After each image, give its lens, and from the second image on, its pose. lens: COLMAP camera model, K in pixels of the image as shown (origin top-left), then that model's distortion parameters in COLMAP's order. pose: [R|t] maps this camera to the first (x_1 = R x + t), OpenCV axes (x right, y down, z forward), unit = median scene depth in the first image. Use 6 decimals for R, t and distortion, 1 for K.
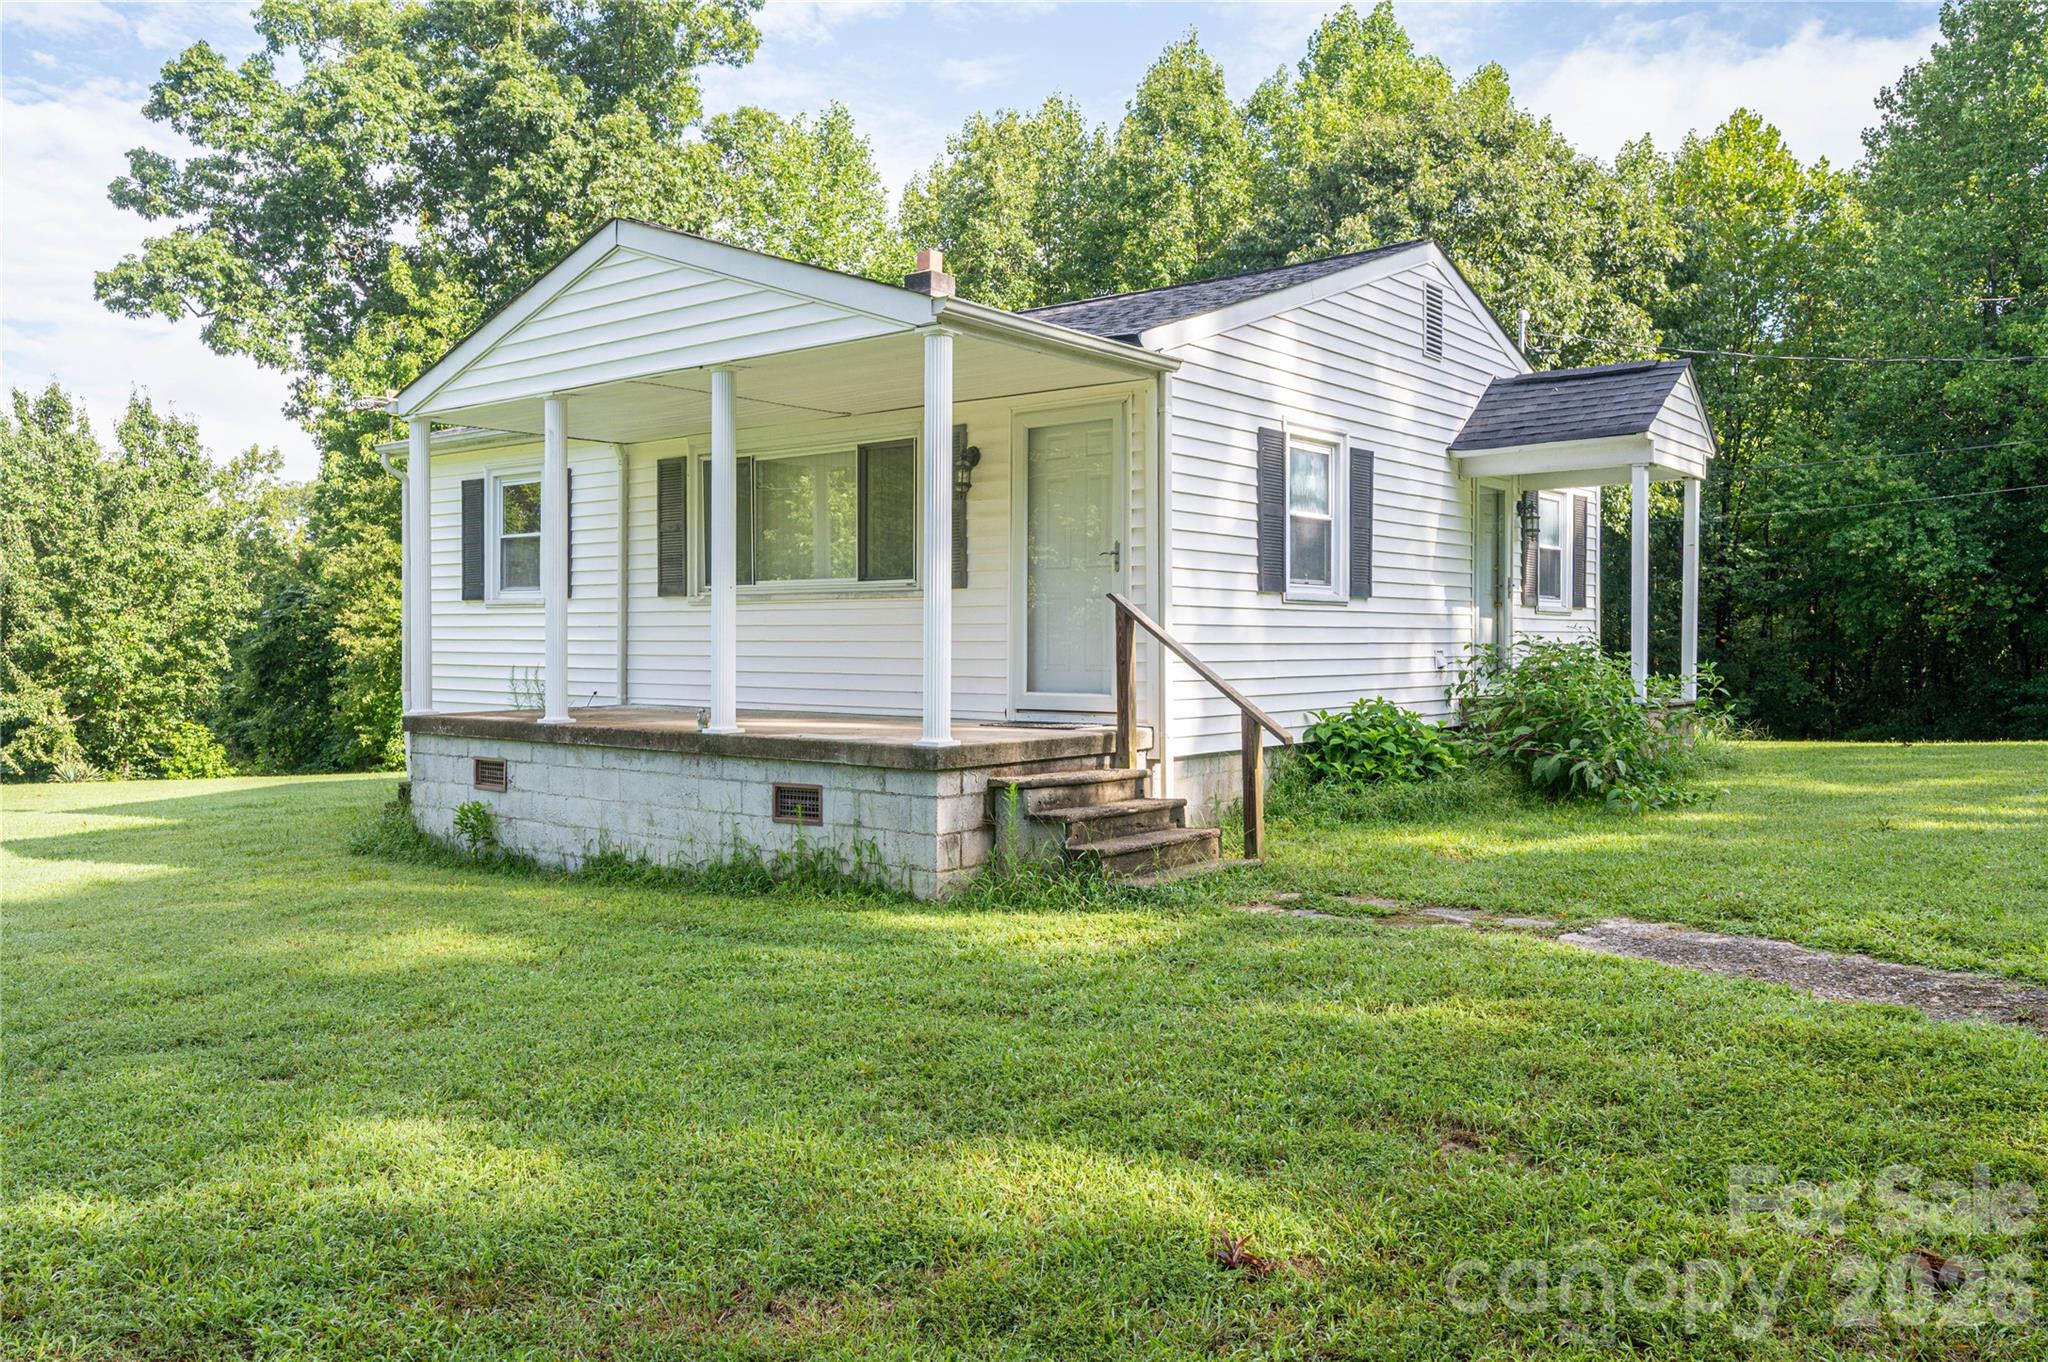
lens RADIAL K [[1554.8, 0, 1004.4], [0, 1554.8, 671.0], [0, 0, 1]] dist [-0.000284, -0.001228]
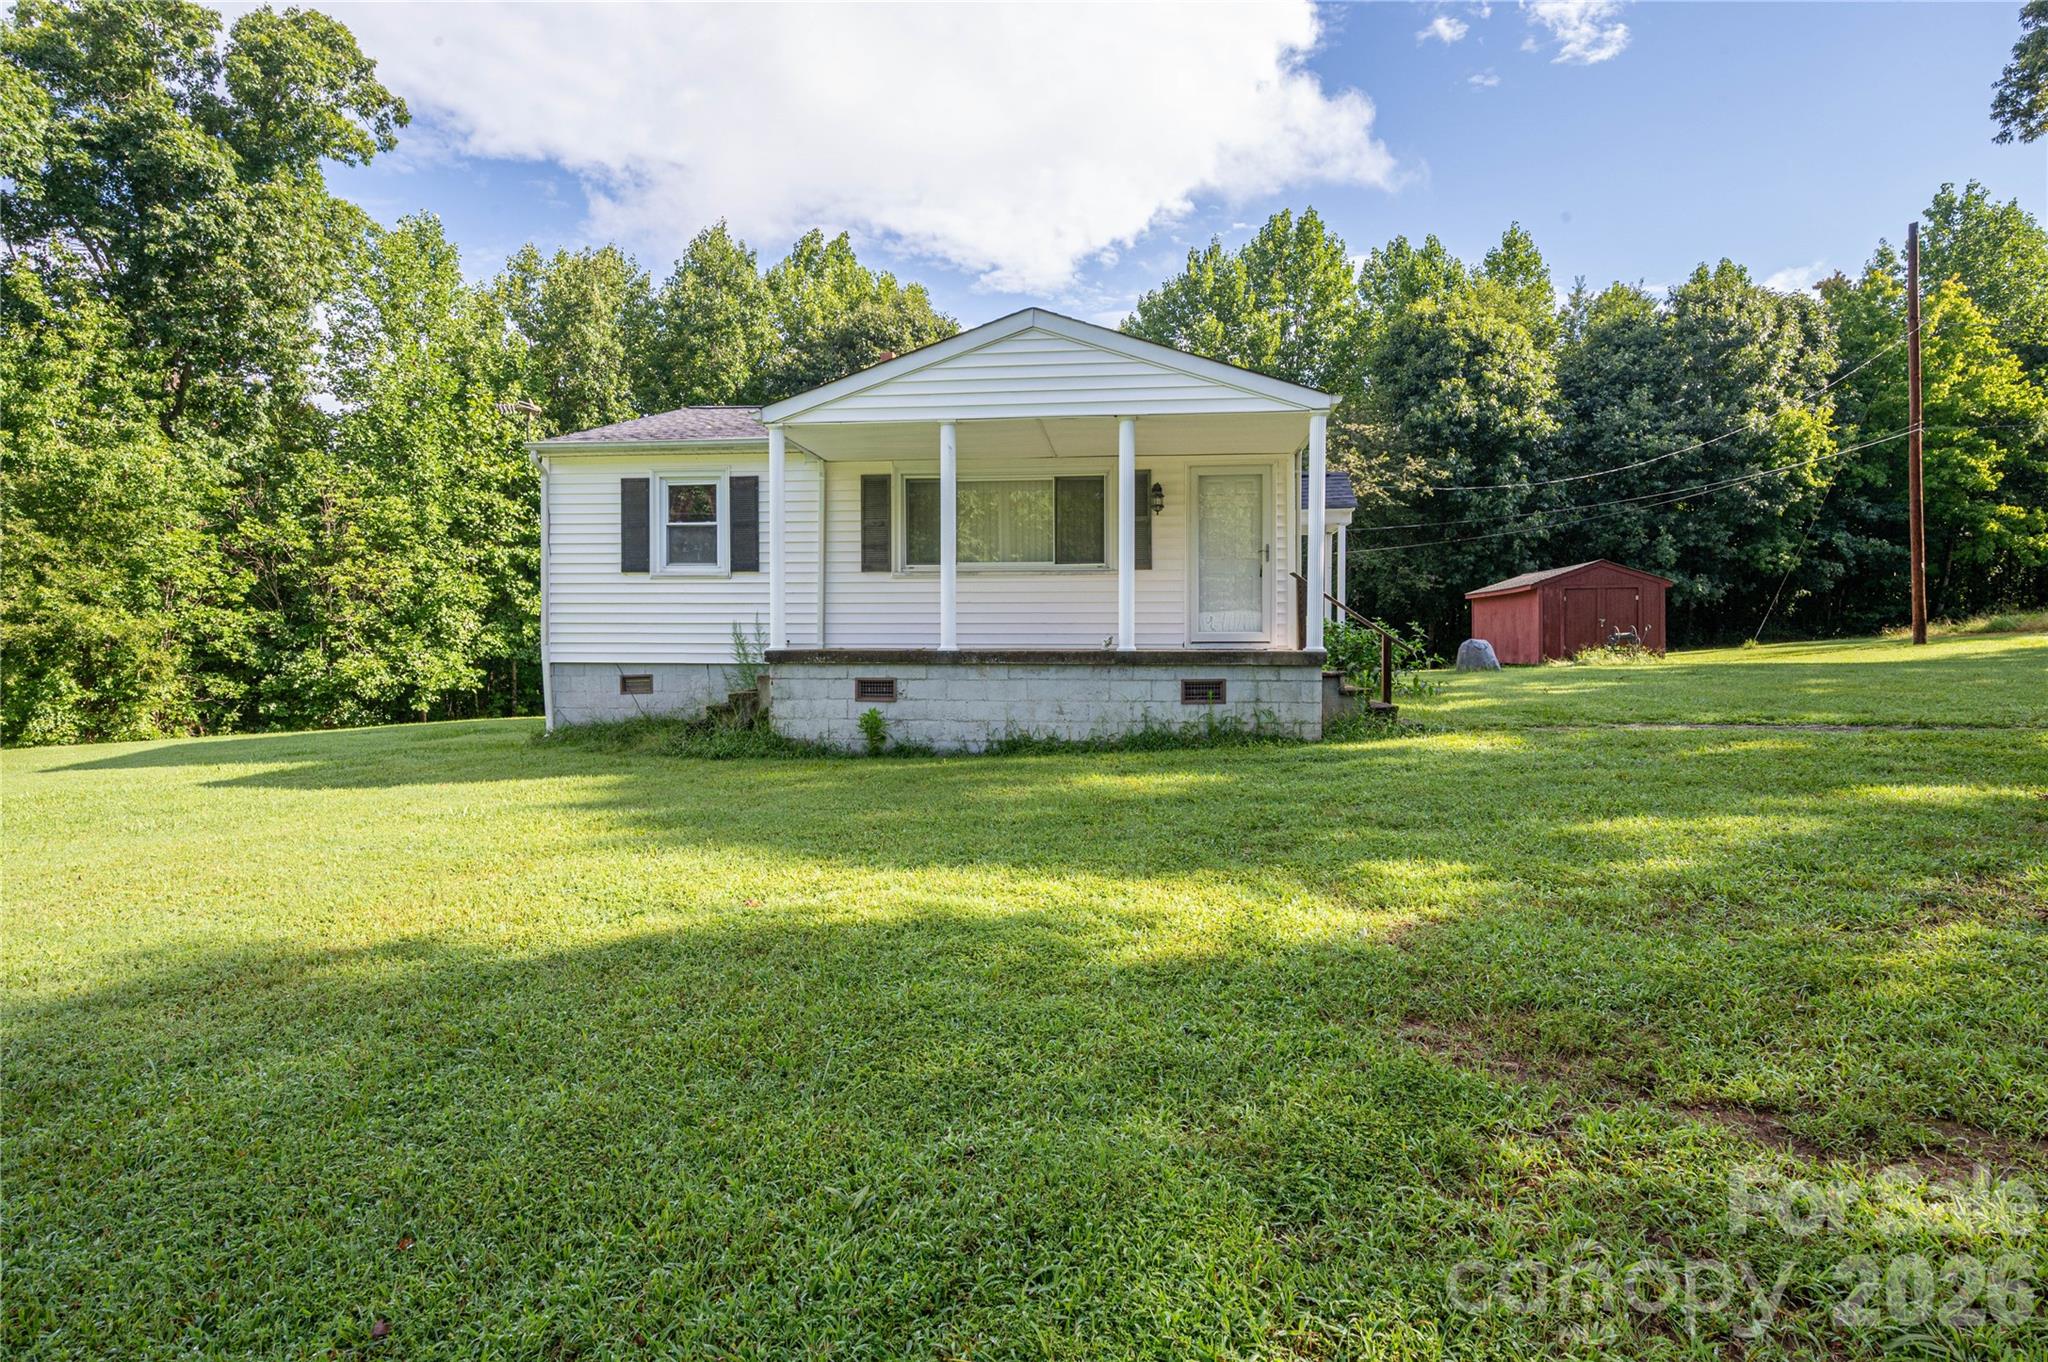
lens RADIAL K [[1022.8, 0, 1014.2], [0, 1022.8, 673.9], [0, 0, 1]] dist [-0.003288, 0.000071]
pose [[0.841830, -0.012061, 0.539608, -0.216009], [0.009722, 0.999927, 0.007183, 0.014068], [-0.539655, -0.000801, 0.841886, 0.050367]]
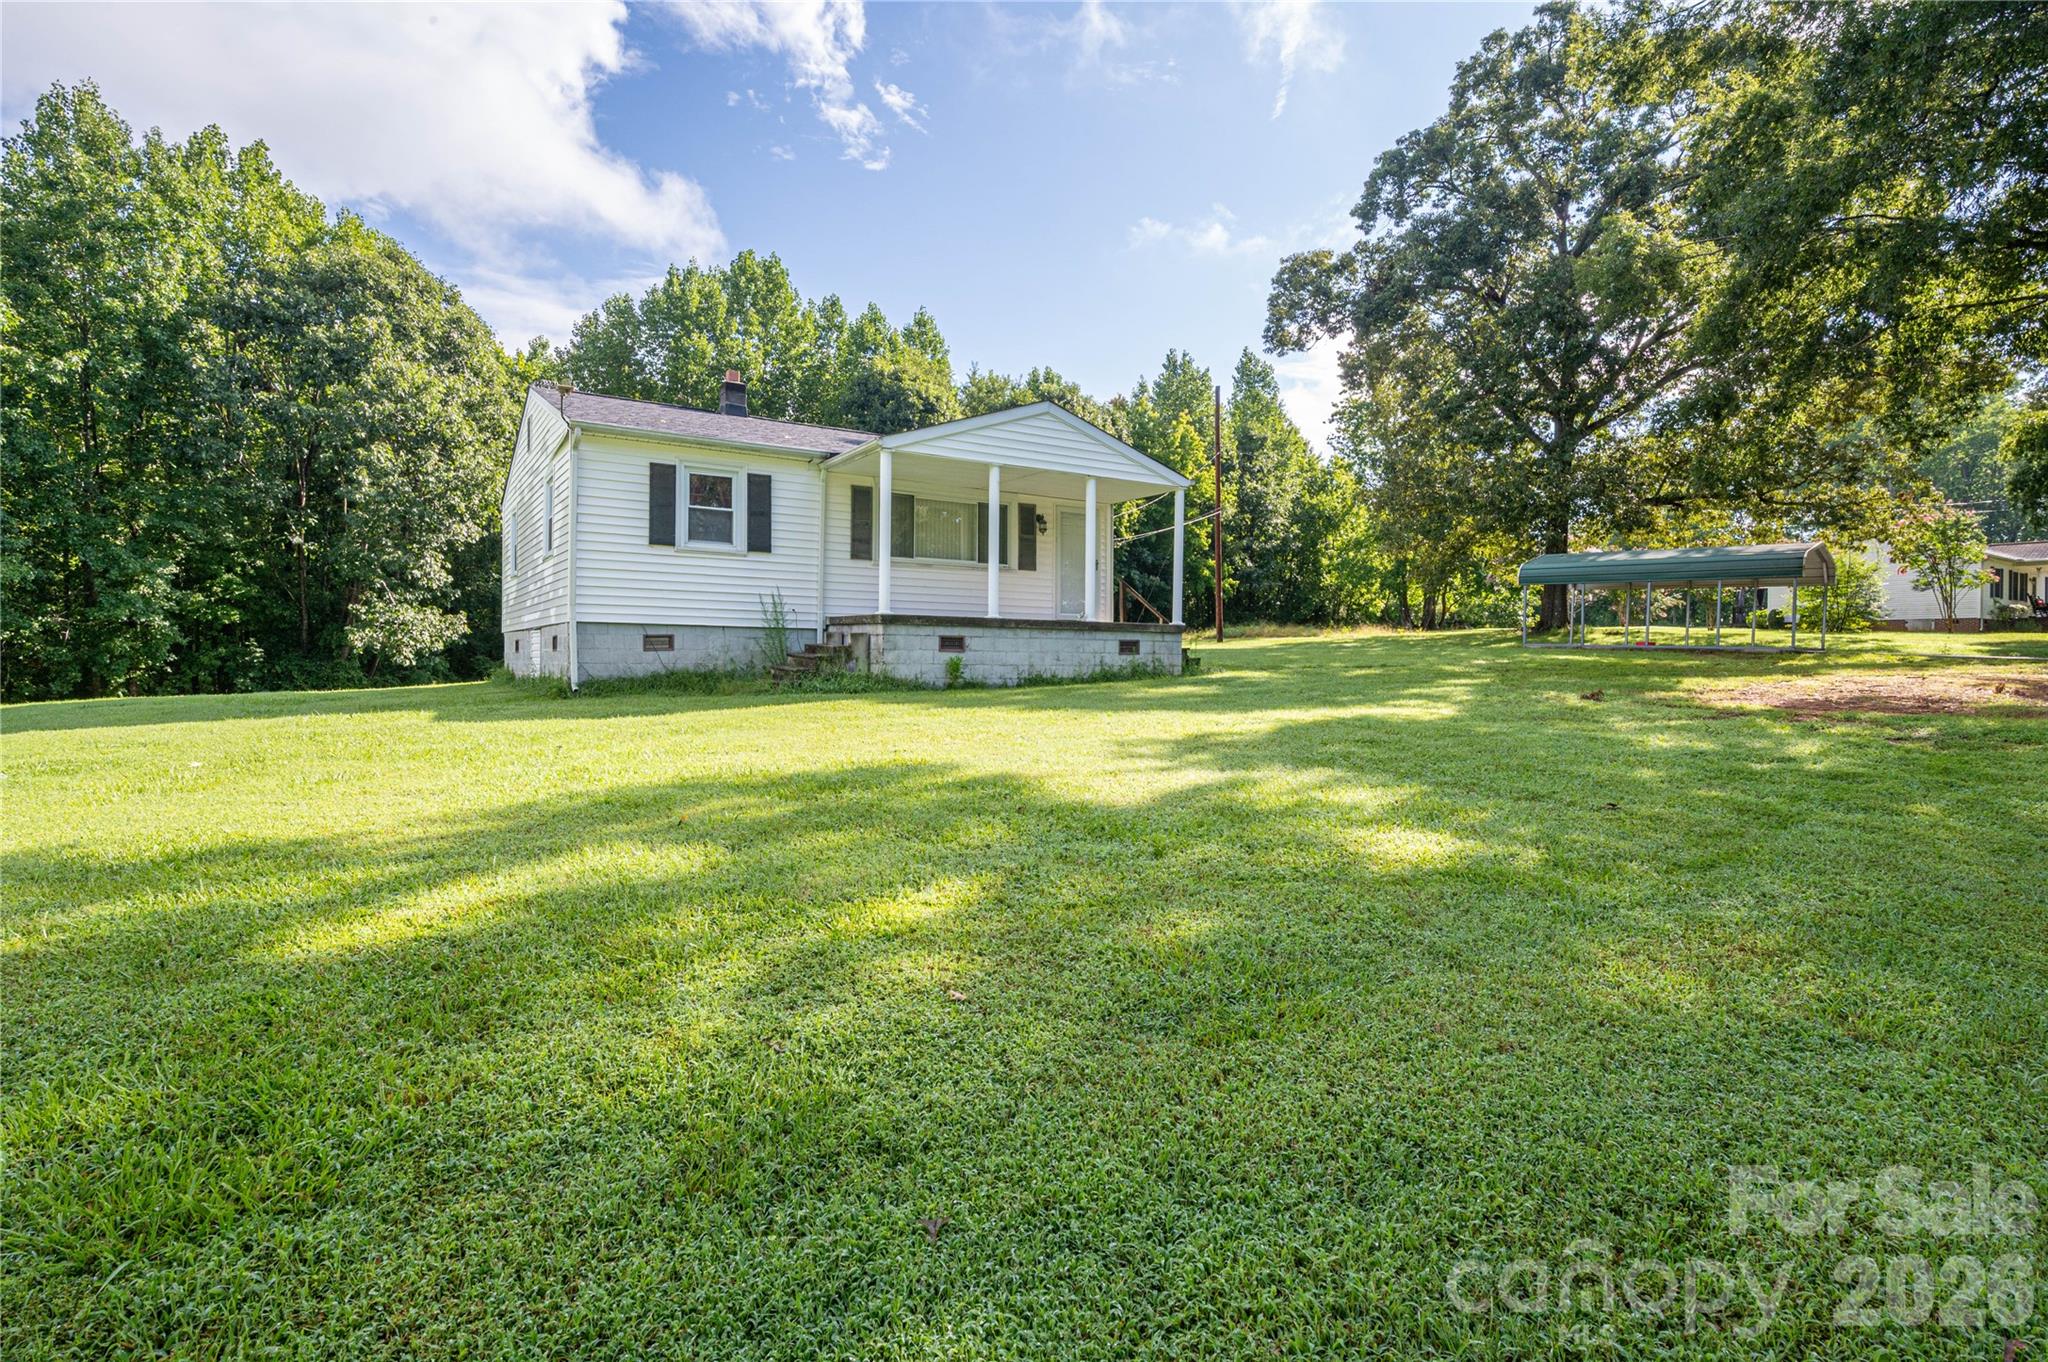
lens RADIAL K [[1004.6, 0, 1002.2], [0, 1004.6, 671.4], [0, 0, 1]] dist [0.000886, -0.000110]
pose [[0.331952, -0.008893, 0.943254, -0.458895], [0.006879, 0.999952, 0.007006, 0.028048], [-0.943271, 0.004163, 0.331997, 0.153935]]
